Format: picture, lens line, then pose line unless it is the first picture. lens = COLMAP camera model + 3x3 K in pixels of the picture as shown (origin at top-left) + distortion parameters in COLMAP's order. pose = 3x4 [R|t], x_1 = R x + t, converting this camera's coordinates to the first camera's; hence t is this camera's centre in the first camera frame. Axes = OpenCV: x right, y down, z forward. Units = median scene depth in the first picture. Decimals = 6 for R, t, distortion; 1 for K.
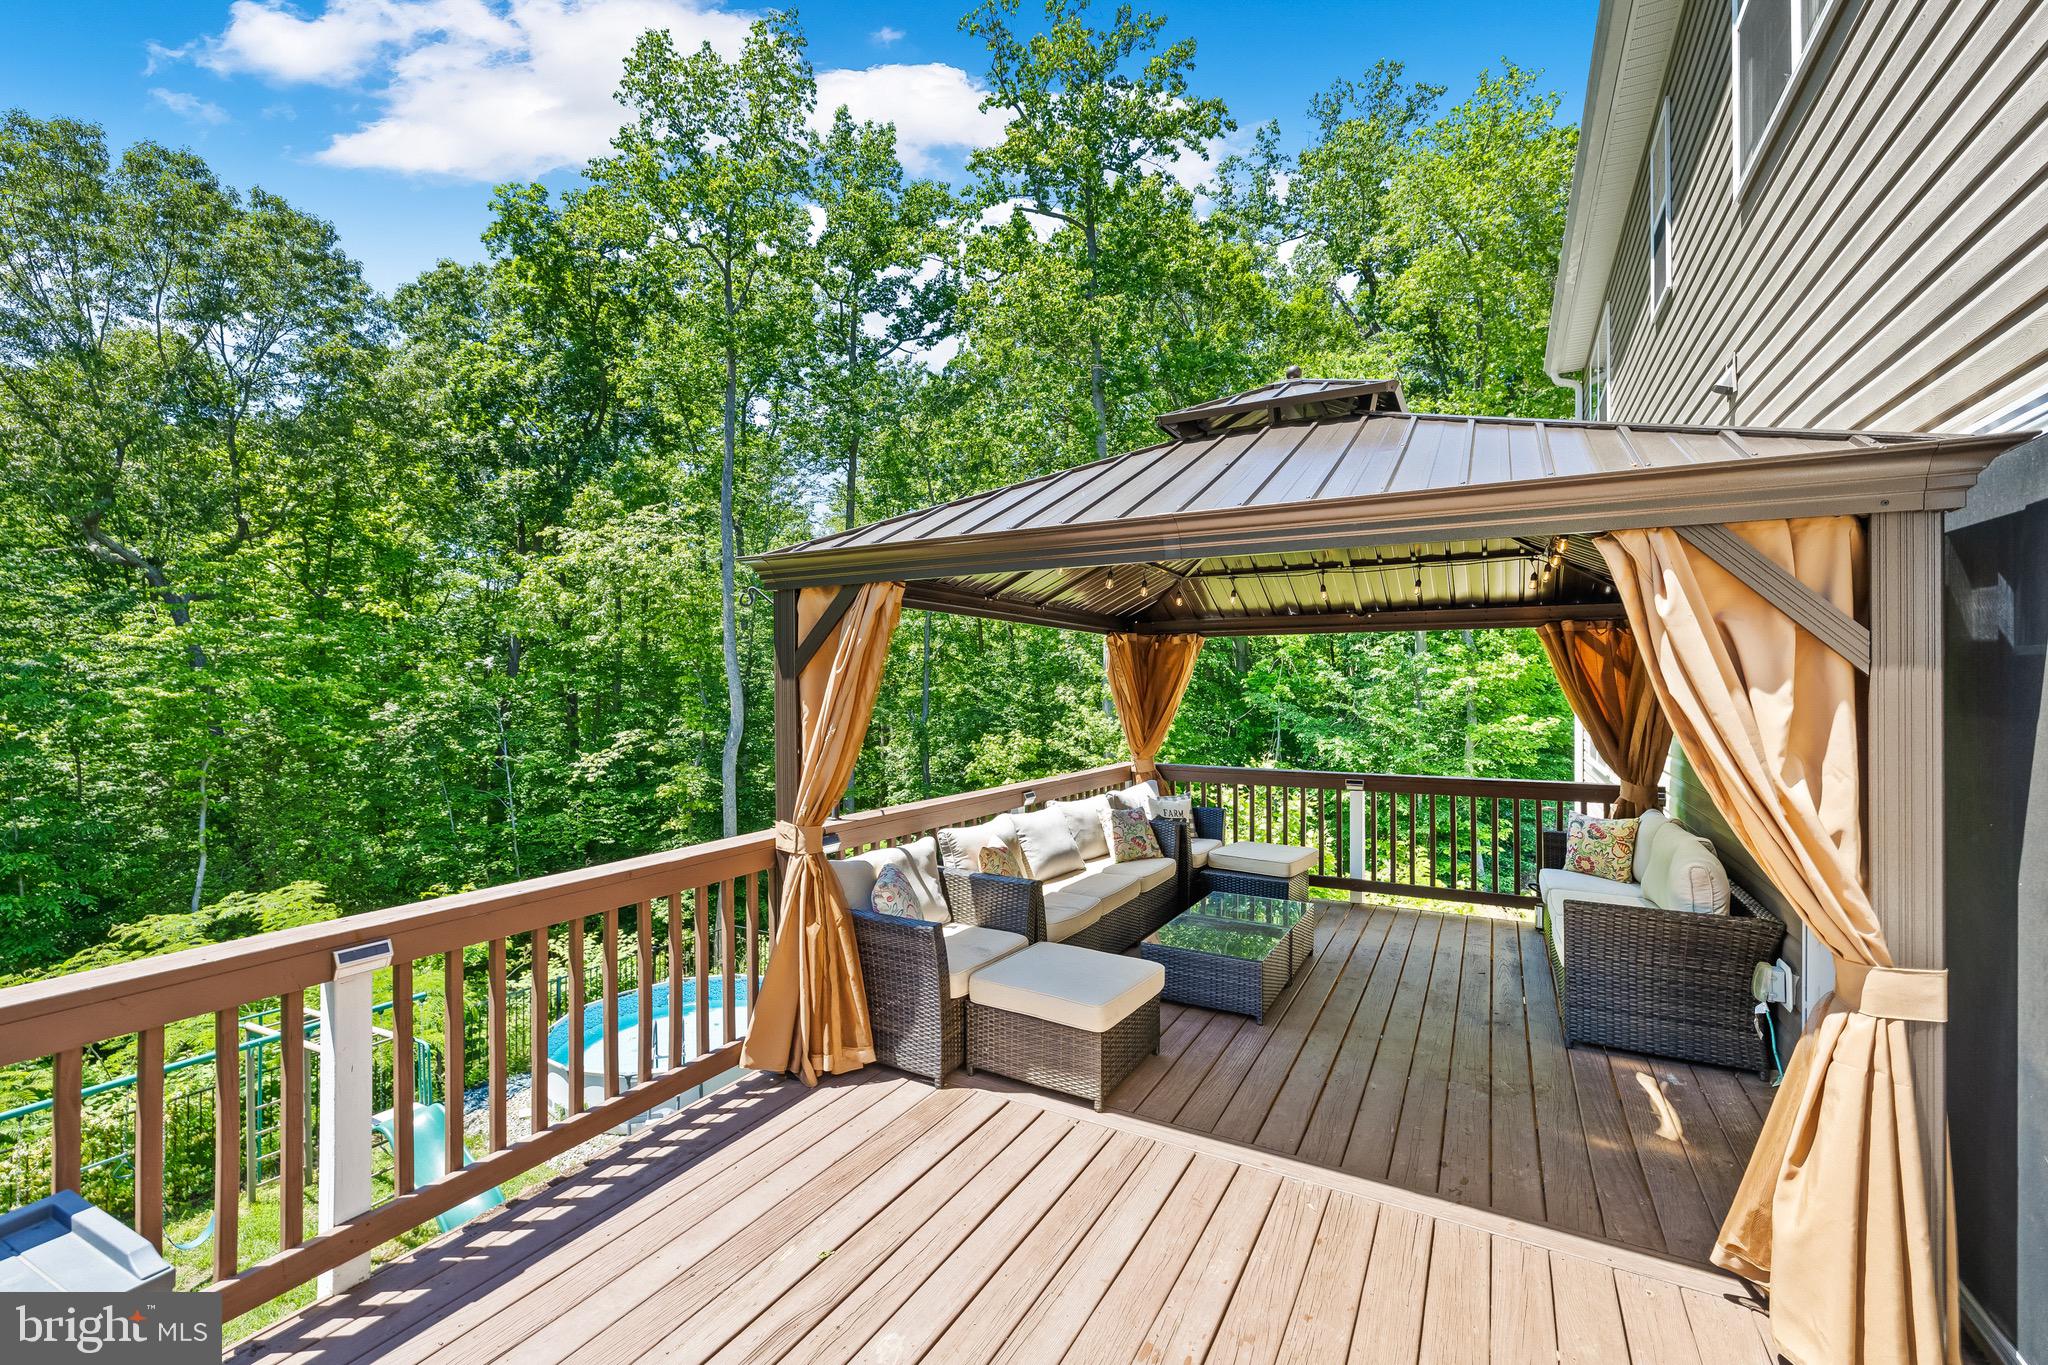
lens RADIAL K [[860.2, 0, 1024.0], [0, 860.2, 682.5], [0, 0, 1]] dist [-0.002443, 0.000013]
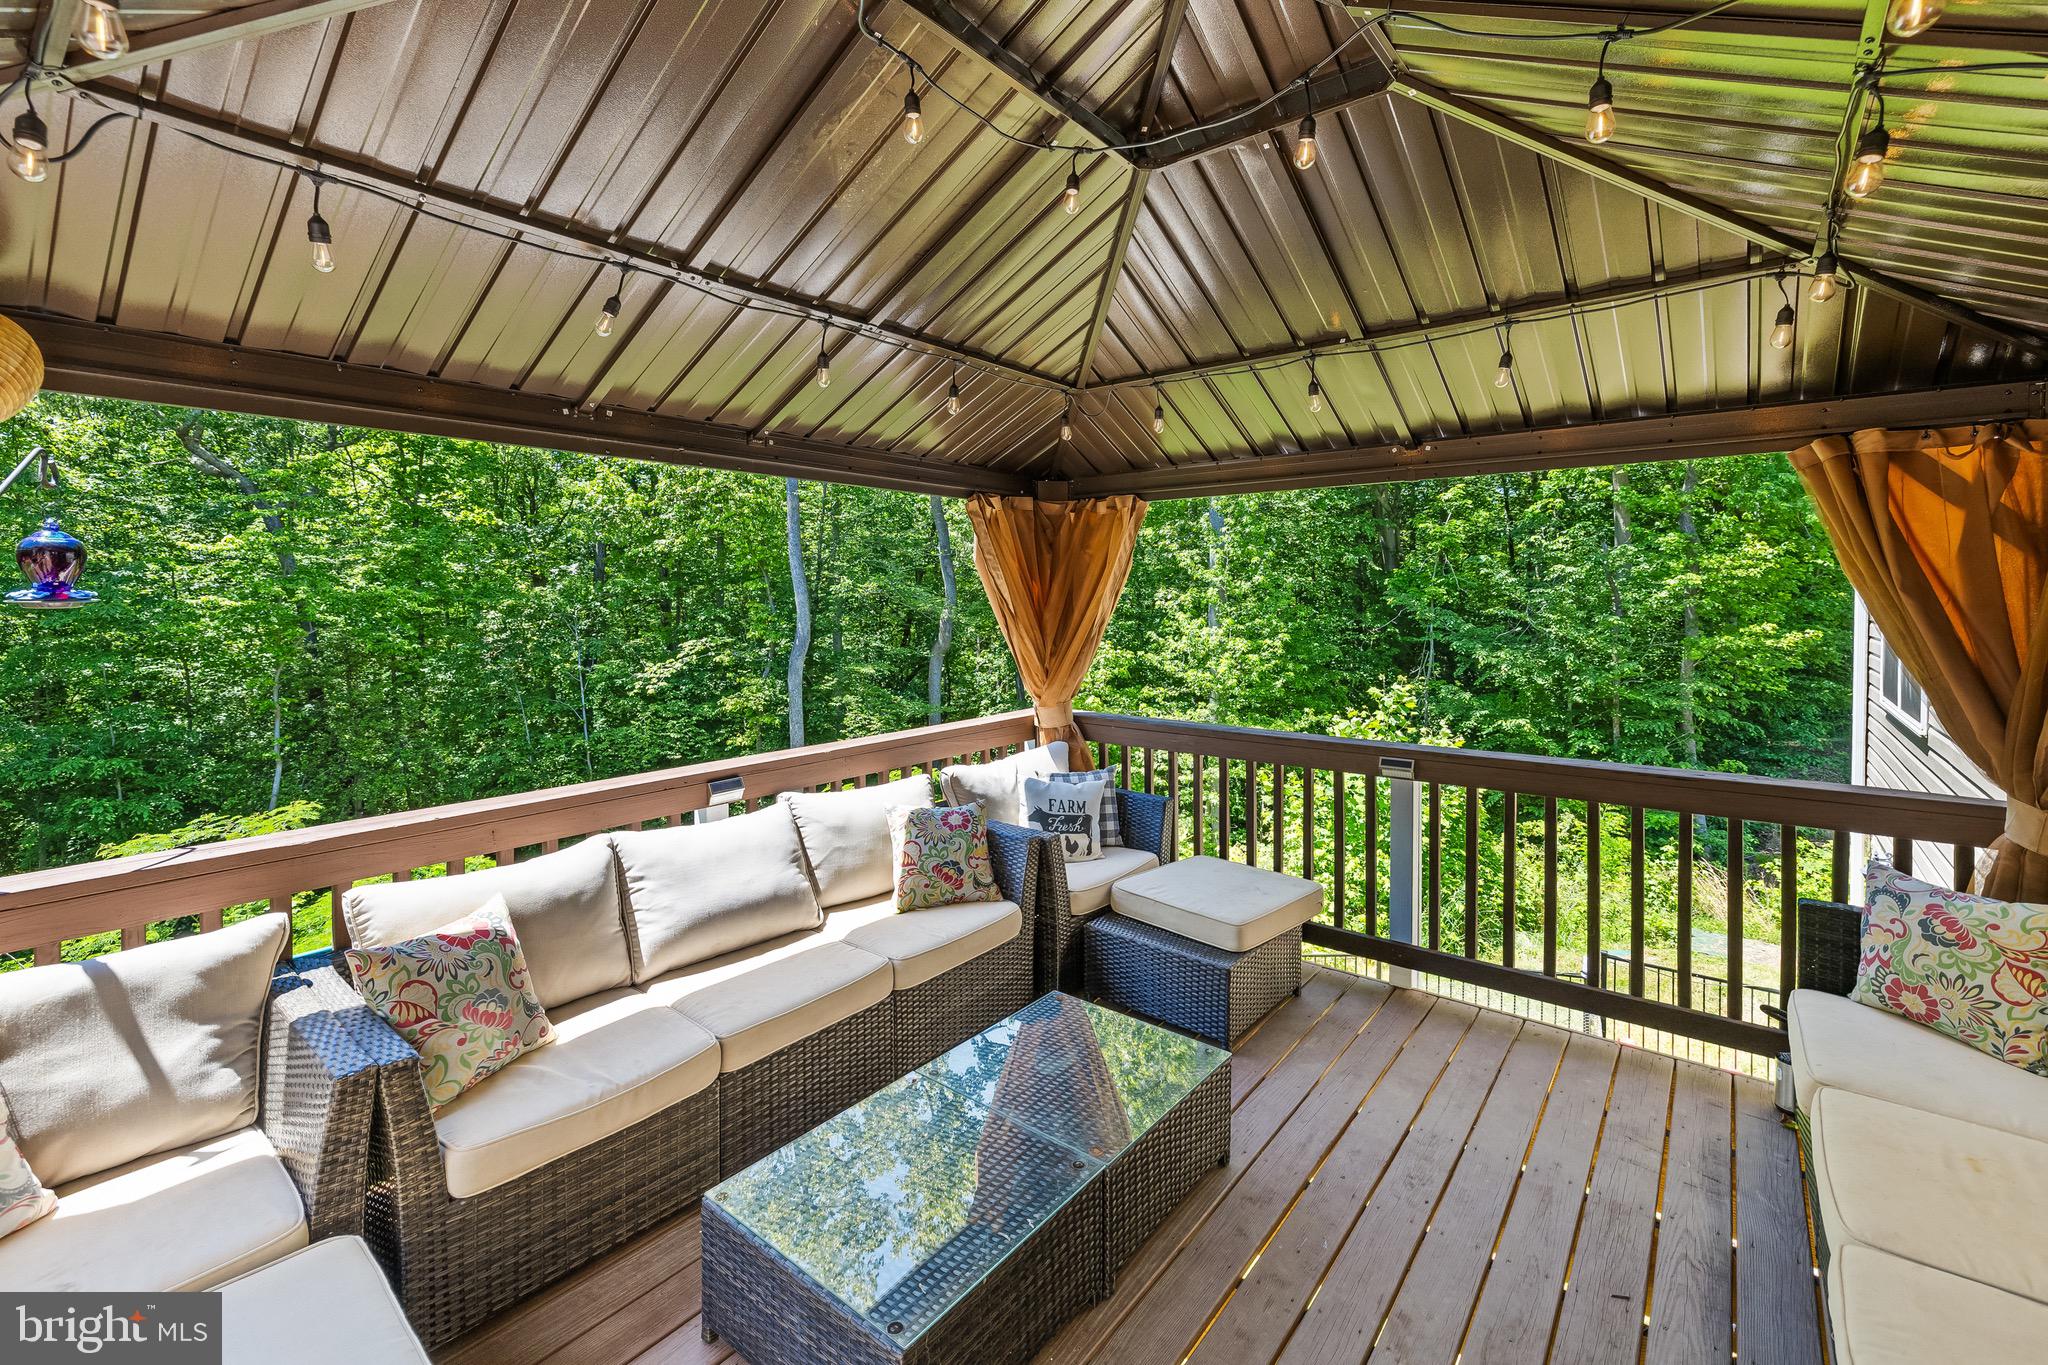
lens RADIAL K [[886.4, 0, 1024.0], [0, 886.4, 613.1], [0, 0, 1]] dist [0.001808, 0.000014]
pose [[0.984881, -0.001024, -0.173228, 0.215840], [0.006046, 0.999577, 0.028462, 0.005010], [0.173125, -0.029079, 0.984470, 0.360308]]
